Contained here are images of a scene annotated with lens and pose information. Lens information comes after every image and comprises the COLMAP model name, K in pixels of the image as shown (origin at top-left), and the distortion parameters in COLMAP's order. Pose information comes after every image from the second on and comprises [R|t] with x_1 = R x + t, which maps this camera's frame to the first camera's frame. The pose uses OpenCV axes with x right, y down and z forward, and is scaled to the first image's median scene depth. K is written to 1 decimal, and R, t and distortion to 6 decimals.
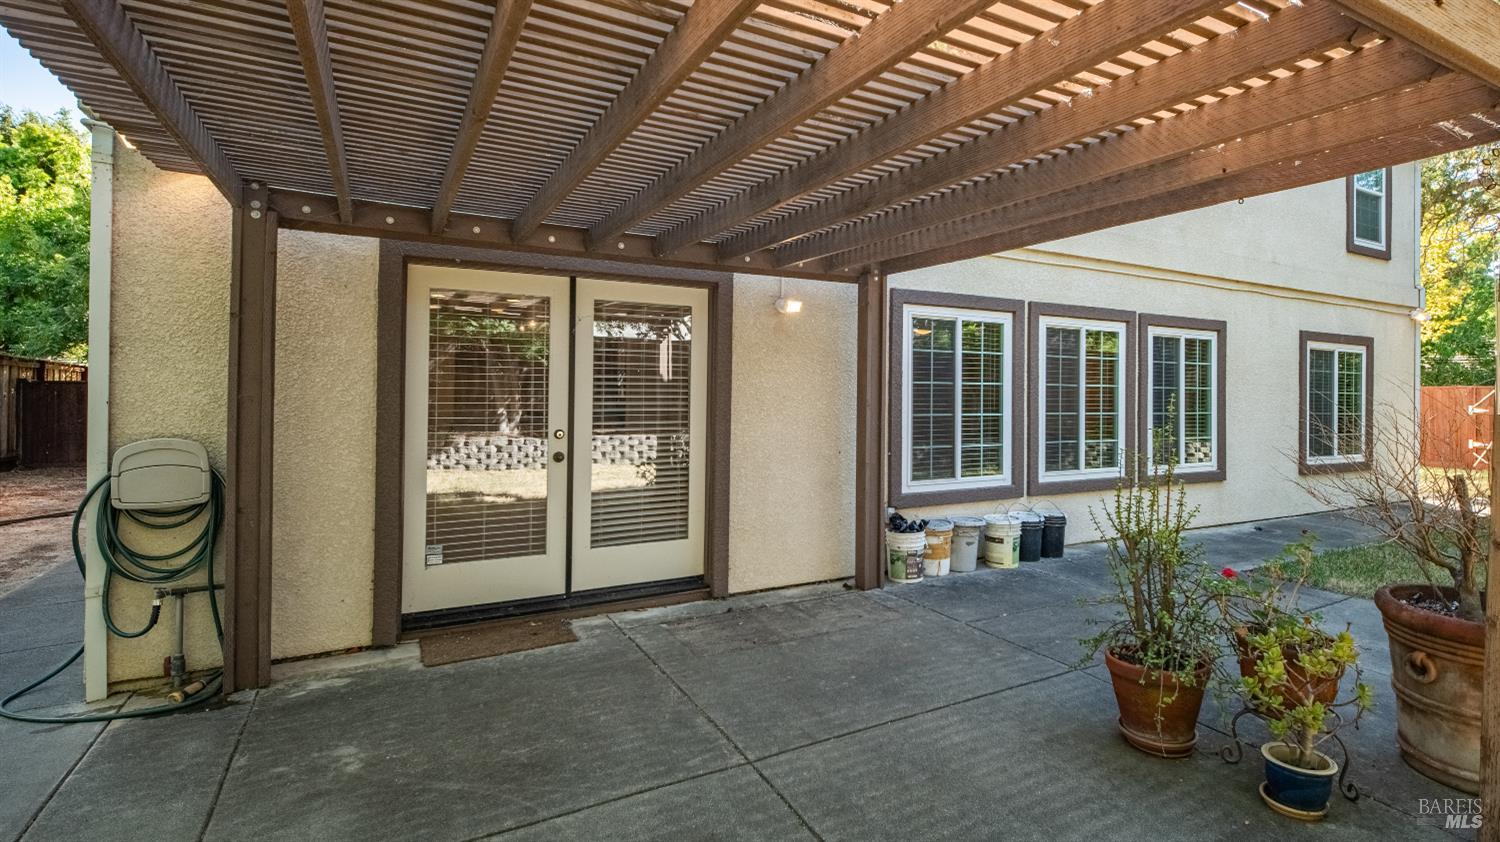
lens RADIAL K [[734.7, 0, 825.8], [0, 734.7, 381.3], [0, 0, 1]] dist [0.004791, -0.000834]
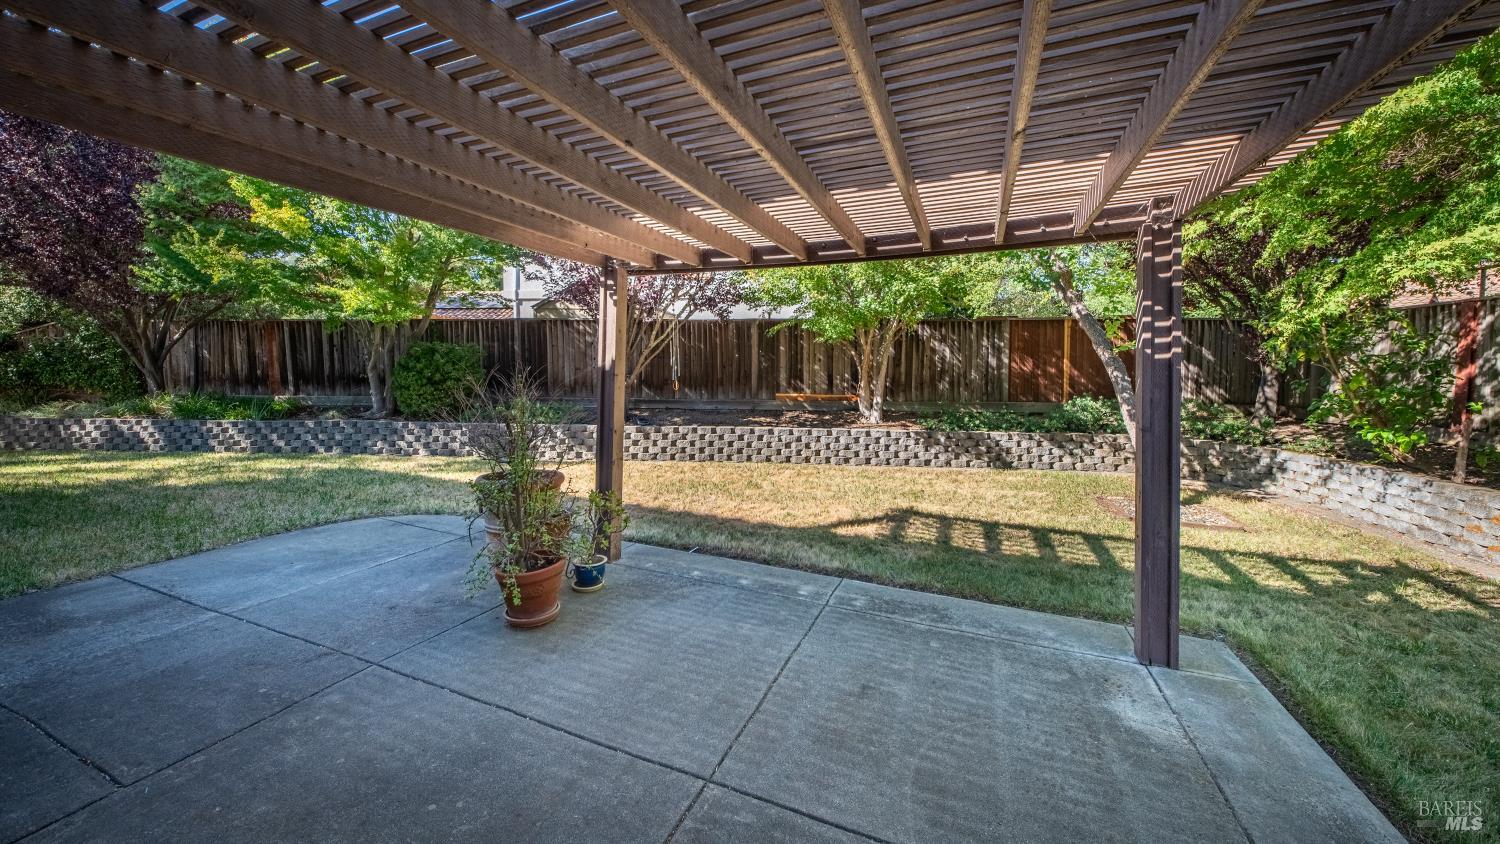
lens RADIAL K [[532.4, 0, 749.4], [0, 532.4, 373.6], [0, 0, 1]] dist [0.001655, -0.001108]
pose [[-0.584687, -0.024033, 0.810903, -0.362612], [-0.021659, 0.999667, 0.014011, -0.006052], [-0.810970, -0.009371, -0.585013, 0.733598]]
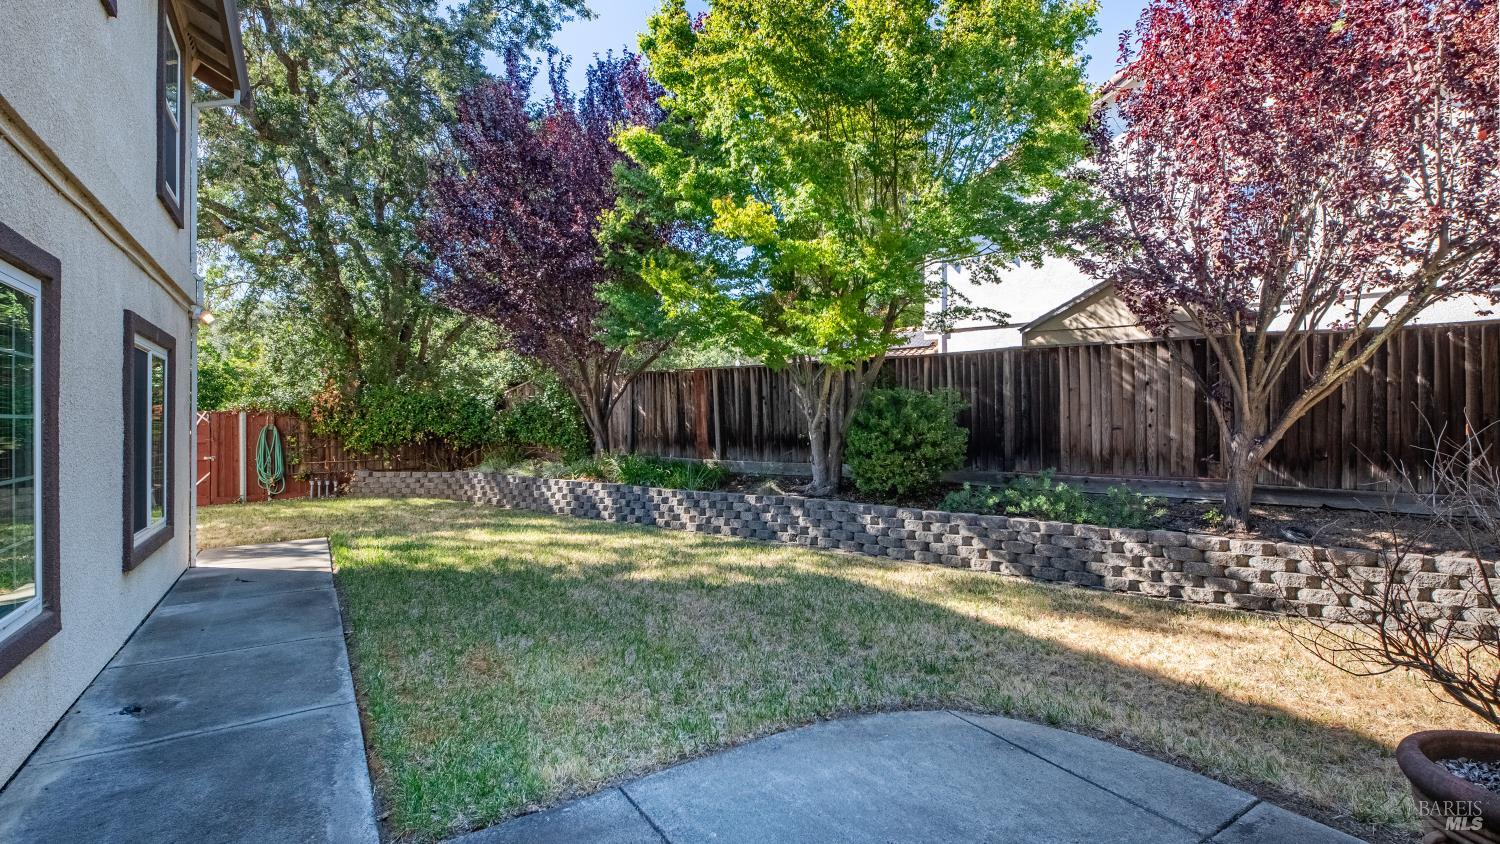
lens RADIAL K [[674.4, 0, 762.7], [0, 674.4, 415.2], [0, 0, 1]] dist [0.009161, -0.004135]
pose [[-0.052483, -0.001434, 0.998621, 0.194793], [-0.015548, 0.999879, 0.000619, 0.002050], [-0.998501, -0.015494, -0.052499, 0.936096]]
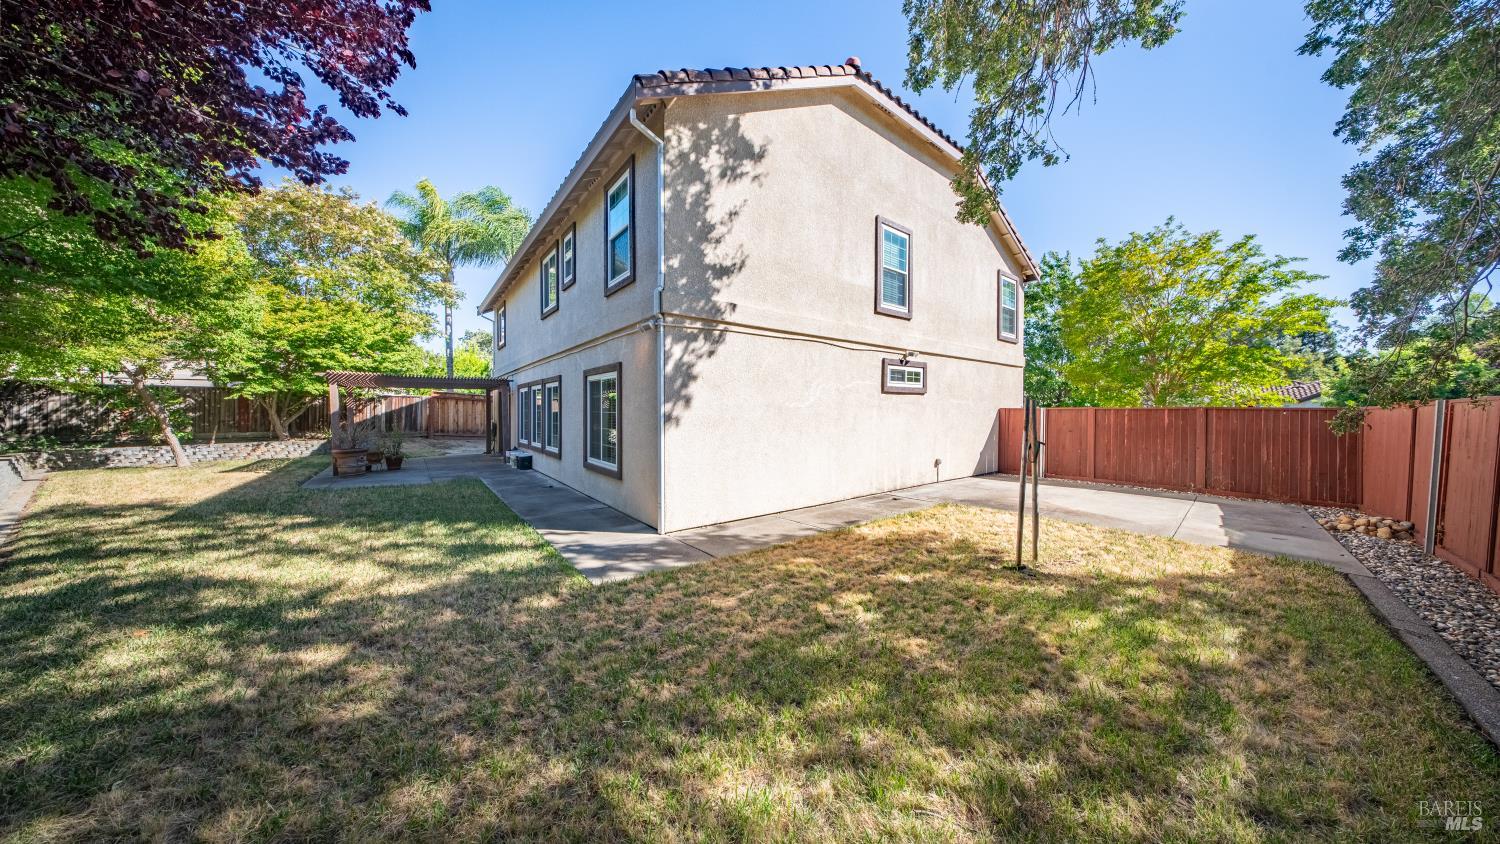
lens RADIAL K [[438.3, 0, 757.6], [0, 438.3, 416.2], [0, 0, 1]] dist [-0.005915, -0.000173]
pose [[0.132405, 0.001676, -0.991194, 2.641181], [0.016132, 0.999862, 0.003846, 0.041892], [0.991064, -0.016499, 0.132360, 2.077612]]
